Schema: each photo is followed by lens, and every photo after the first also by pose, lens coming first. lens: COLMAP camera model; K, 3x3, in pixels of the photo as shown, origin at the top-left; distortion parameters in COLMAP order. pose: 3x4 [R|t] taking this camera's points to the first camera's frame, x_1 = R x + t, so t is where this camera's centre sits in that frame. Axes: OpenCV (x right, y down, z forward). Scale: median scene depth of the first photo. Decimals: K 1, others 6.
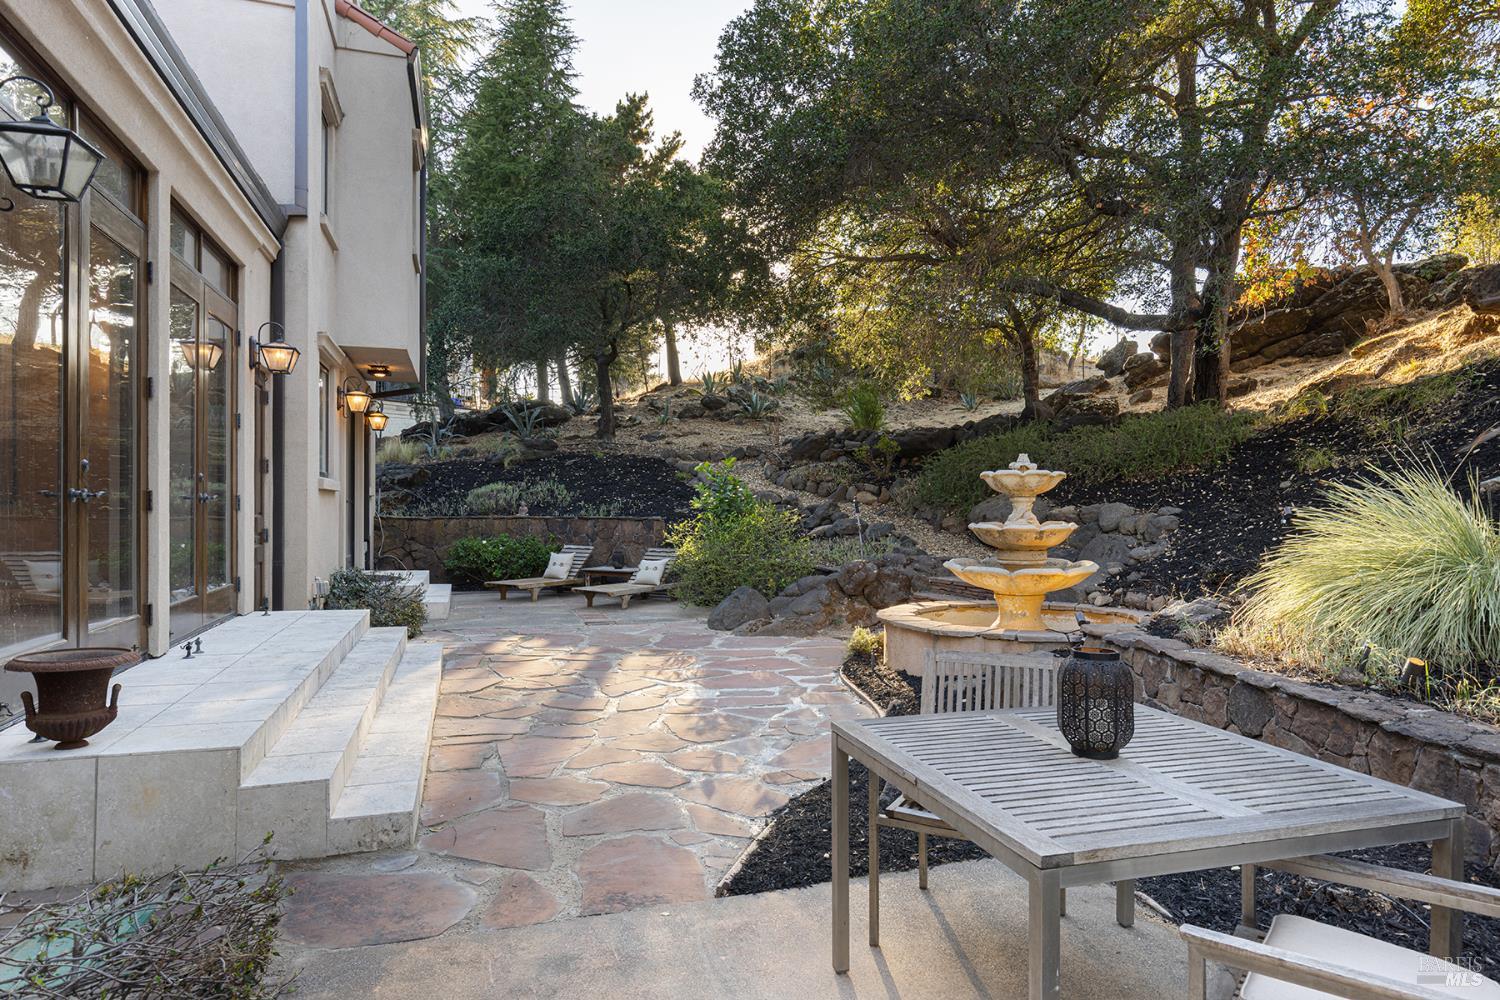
lens RADIAL K [[891.7, 0, 754.8], [0, 891.7, 491.7], [0, 0, 1]] dist [0.015125, -0.001295]
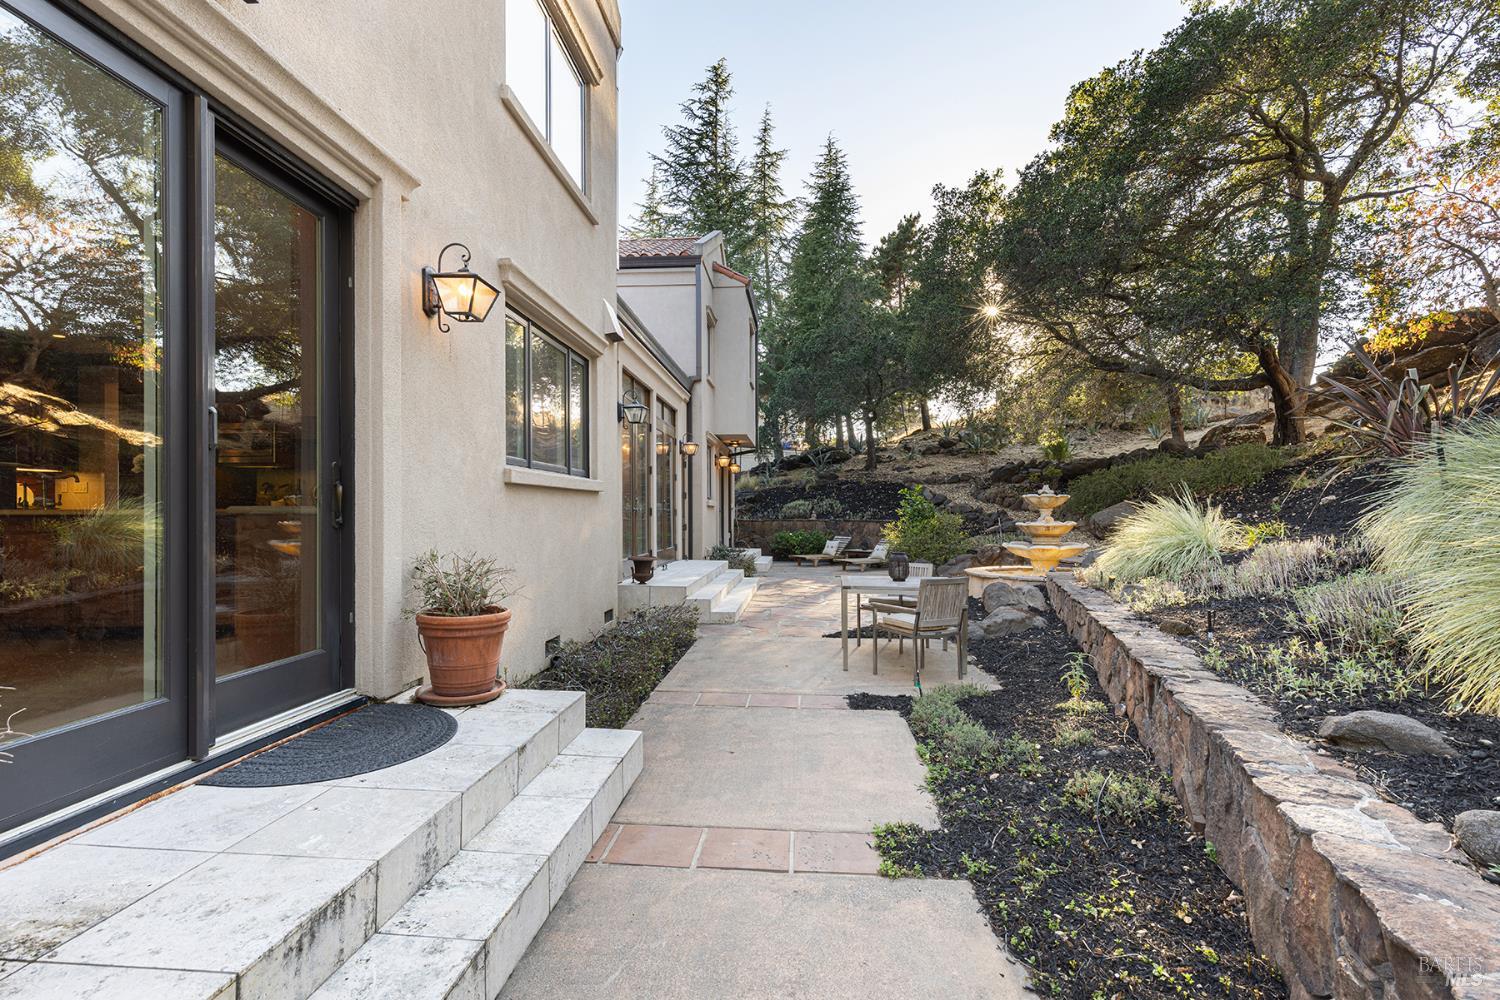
lens RADIAL K [[679.6, 0, 748.6], [0, 679.6, 506.7], [0, 0, 1]] dist [0.002544, 0.000548]
pose [[0.924001, -0.005336, -0.382352, 0.138417], [0.007592, 0.999962, 0.004390, -0.004191], [0.382314, -0.006959, 0.924006, -0.283563]]
